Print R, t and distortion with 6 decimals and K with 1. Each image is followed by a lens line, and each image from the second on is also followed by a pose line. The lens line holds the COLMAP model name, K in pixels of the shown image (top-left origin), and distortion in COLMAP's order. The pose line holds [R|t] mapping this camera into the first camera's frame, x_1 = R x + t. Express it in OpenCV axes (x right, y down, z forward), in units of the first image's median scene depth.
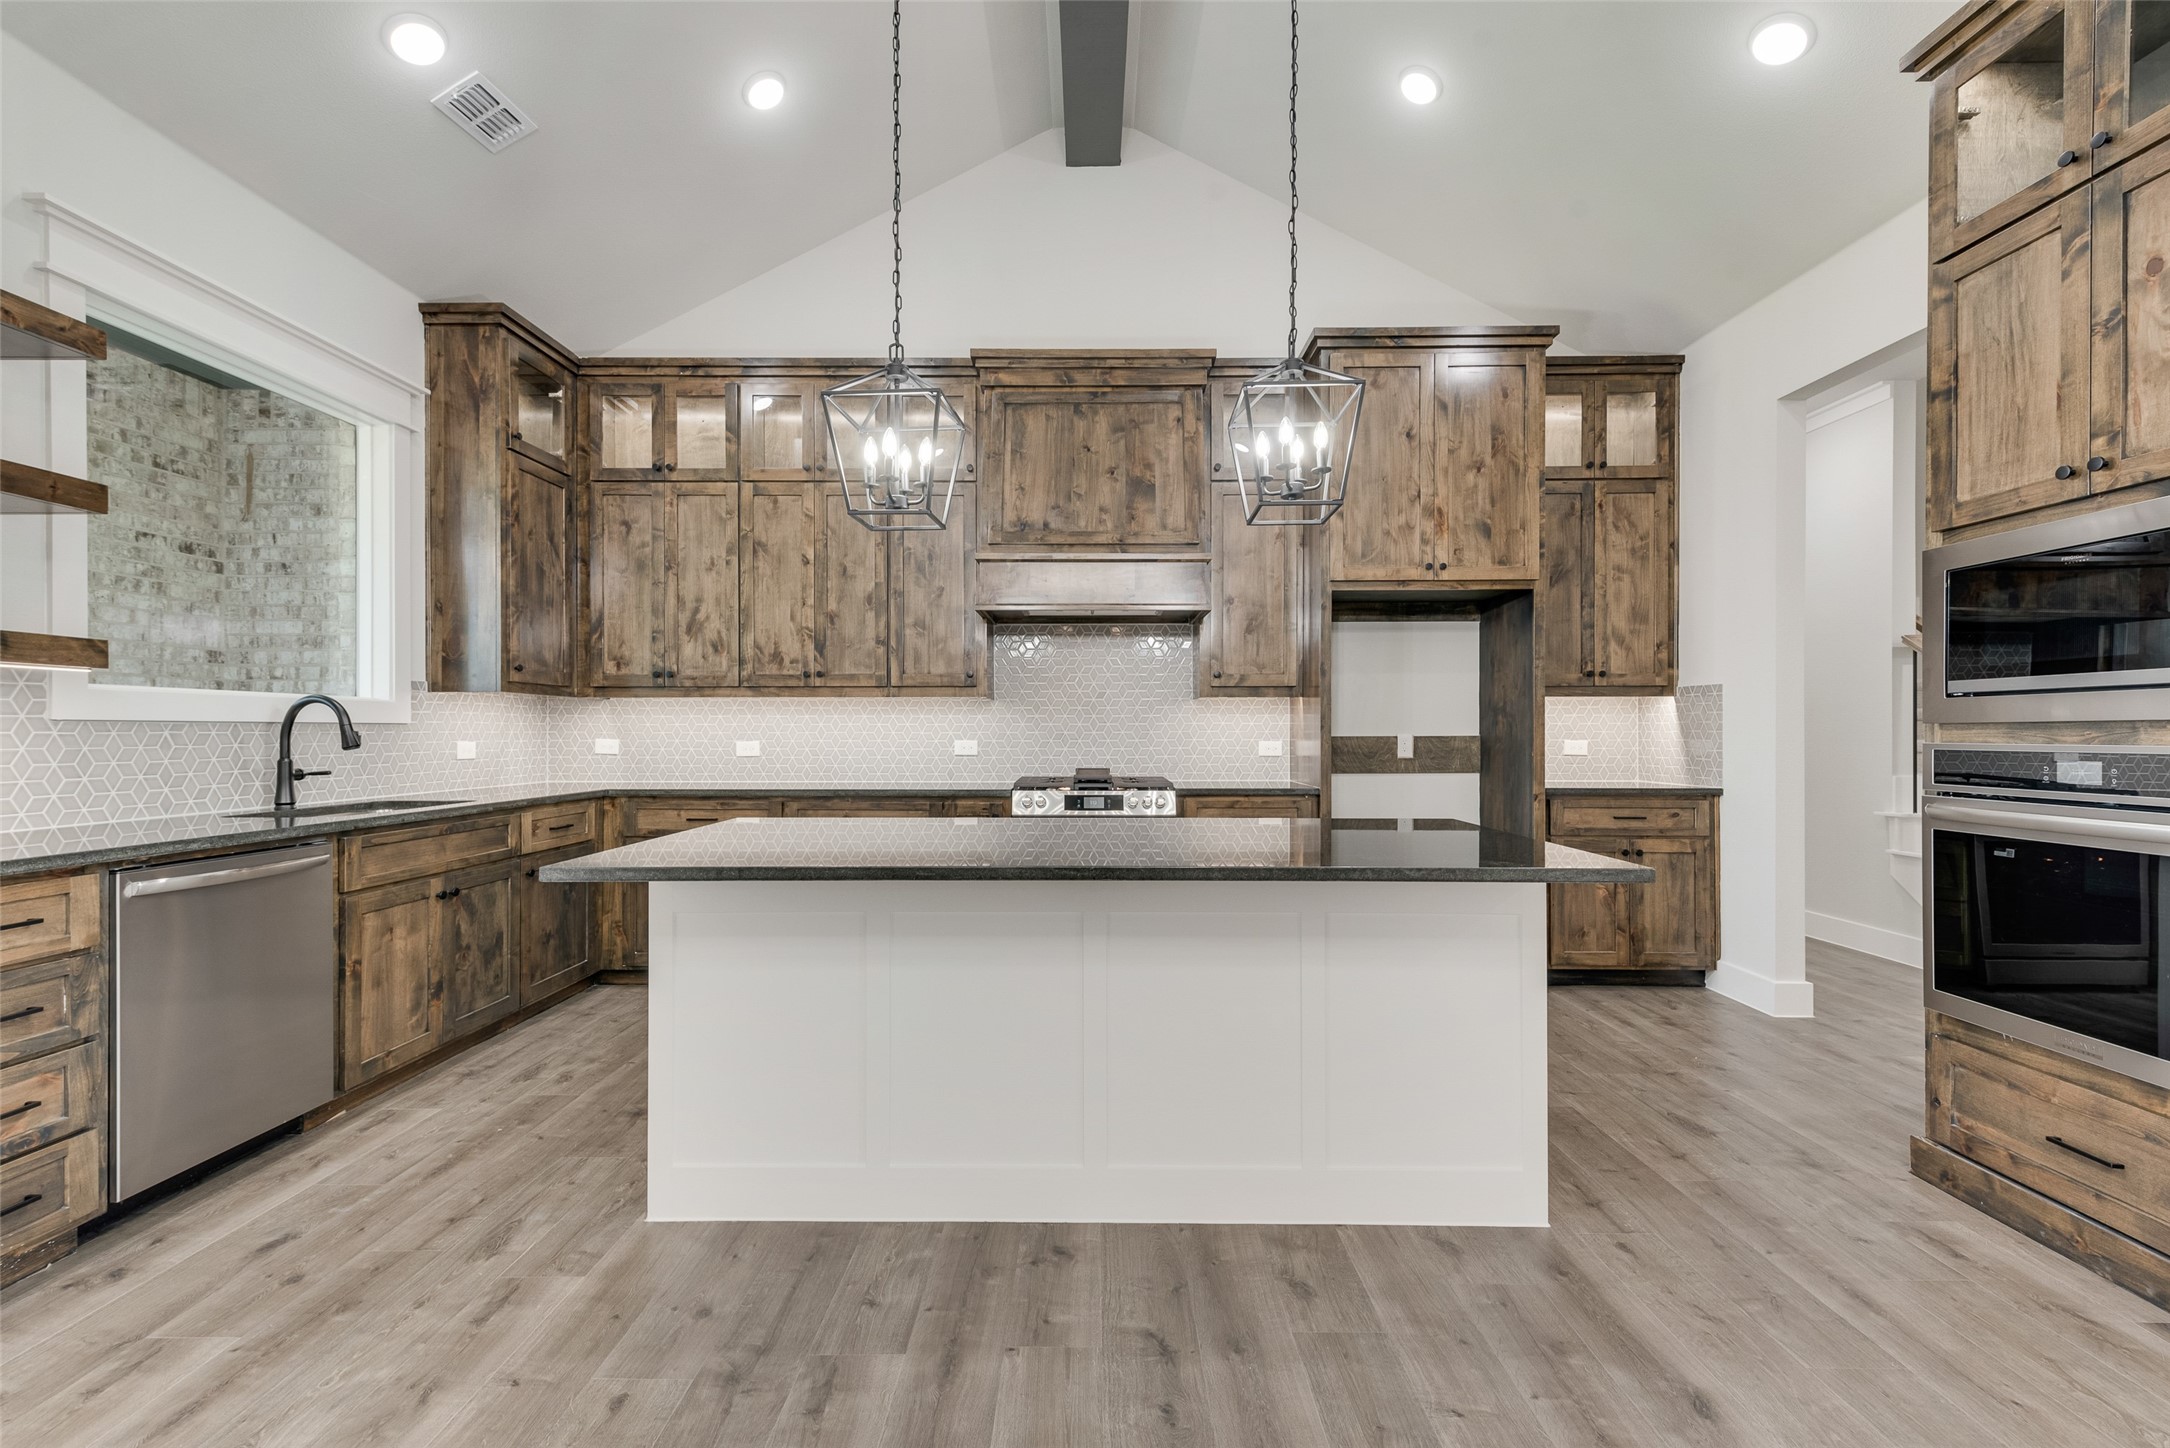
lens RADIAL K [[906.0, 0, 1093.0], [0, 906.0, 728.4], [0, 0, 1]] dist [0.016520, -0.002686]
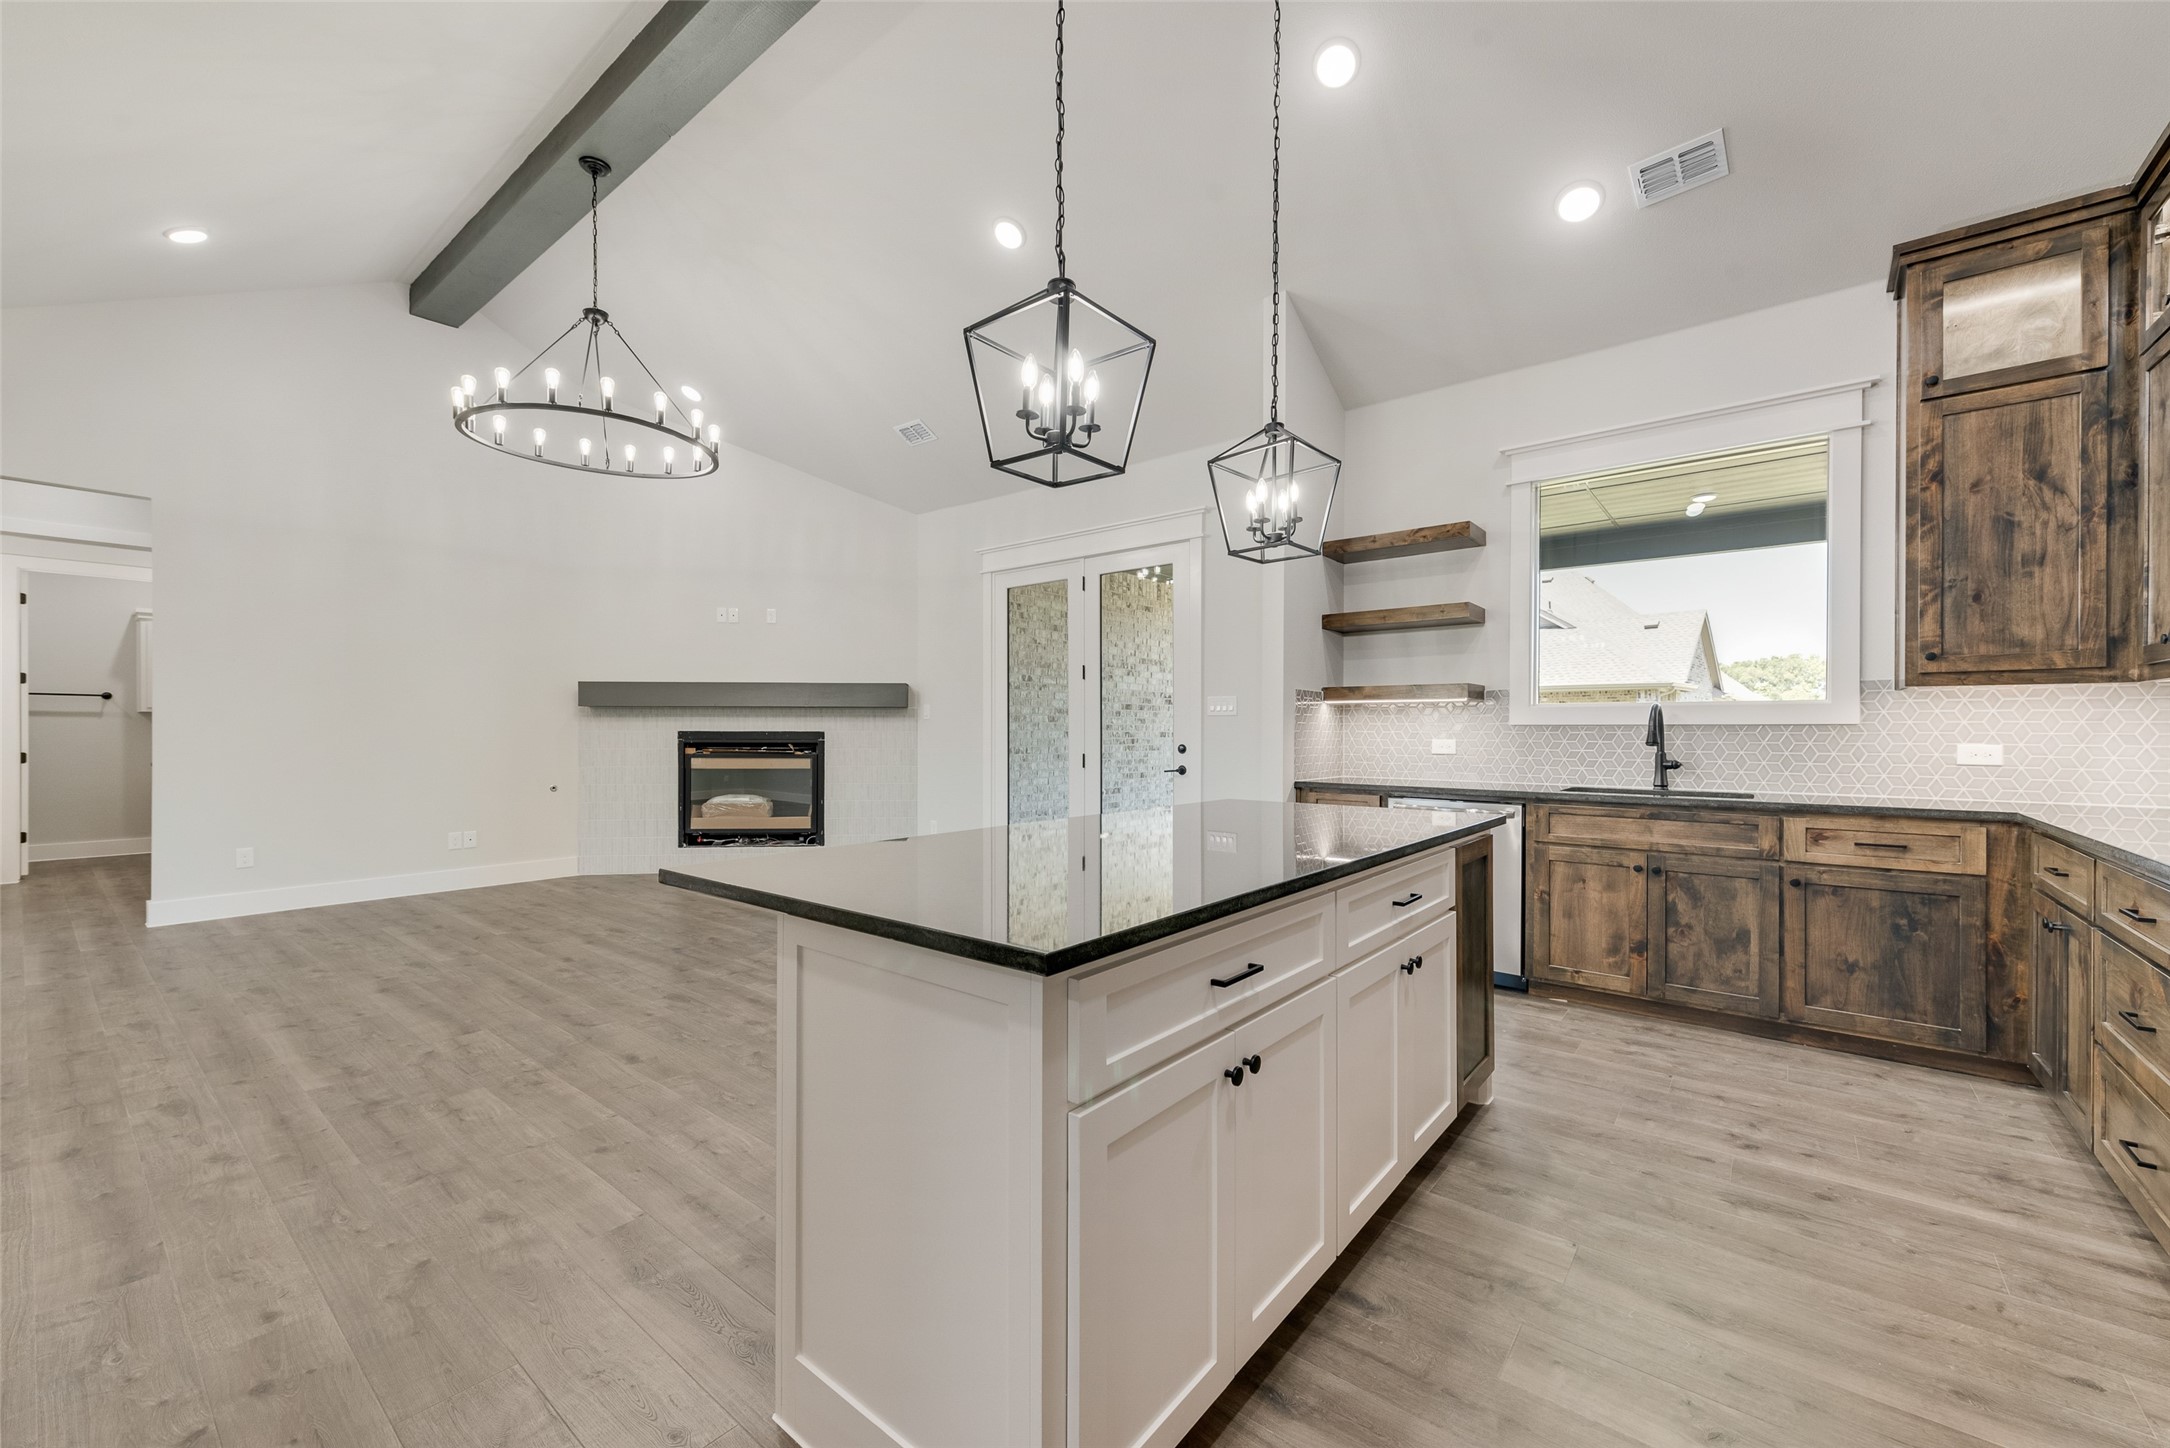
lens RADIAL K [[856.7, 0, 1073.5], [0, 856.7, 731.1], [0, 0, 1]] dist [0.013325, -0.002873]
pose [[-0.639180, -0.007995, -0.769016, 0.487439], [-0.004628, 0.999968, -0.006549, 0.011596], [0.769043, -0.000627, -0.639196, 0.901906]]
